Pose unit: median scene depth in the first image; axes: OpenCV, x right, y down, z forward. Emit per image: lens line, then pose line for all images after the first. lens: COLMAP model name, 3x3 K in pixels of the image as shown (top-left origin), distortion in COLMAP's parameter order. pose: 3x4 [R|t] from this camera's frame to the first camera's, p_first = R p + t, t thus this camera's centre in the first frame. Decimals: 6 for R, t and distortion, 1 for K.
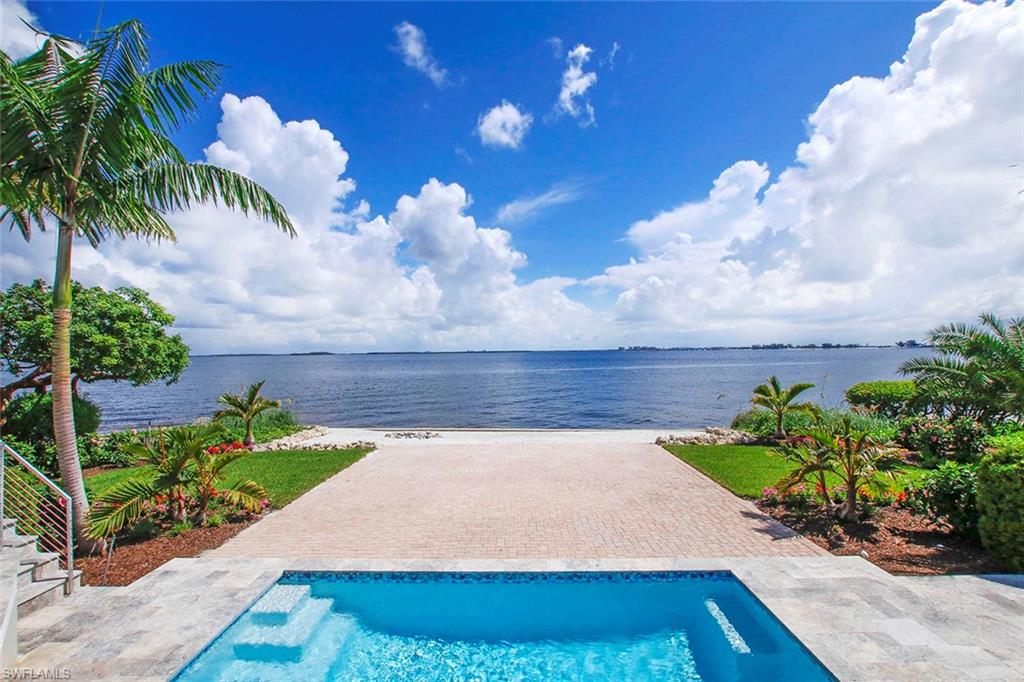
lens RADIAL K [[479.0, 0, 506.7], [0, 479.0, 343.0], [0, 0, 1]] dist [-0.017470, 0.000826]
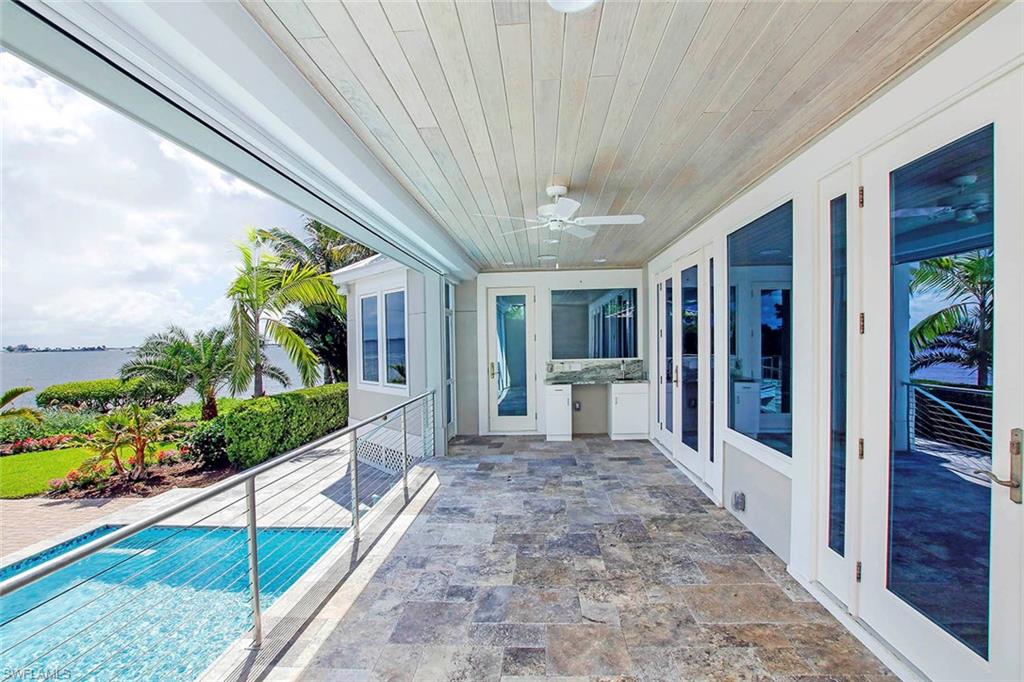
lens RADIAL K [[479.0, 0, 506.7], [0, 479.0, 343.0], [0, 0, 1]] dist [-0.017470, 0.000826]
pose [[0.055043, 0.011017, 0.998423, -0.584659], [-0.000338, 0.999939, -0.011015, 0.005767], [-0.998484, 0.000269, 0.055043, -0.109948]]
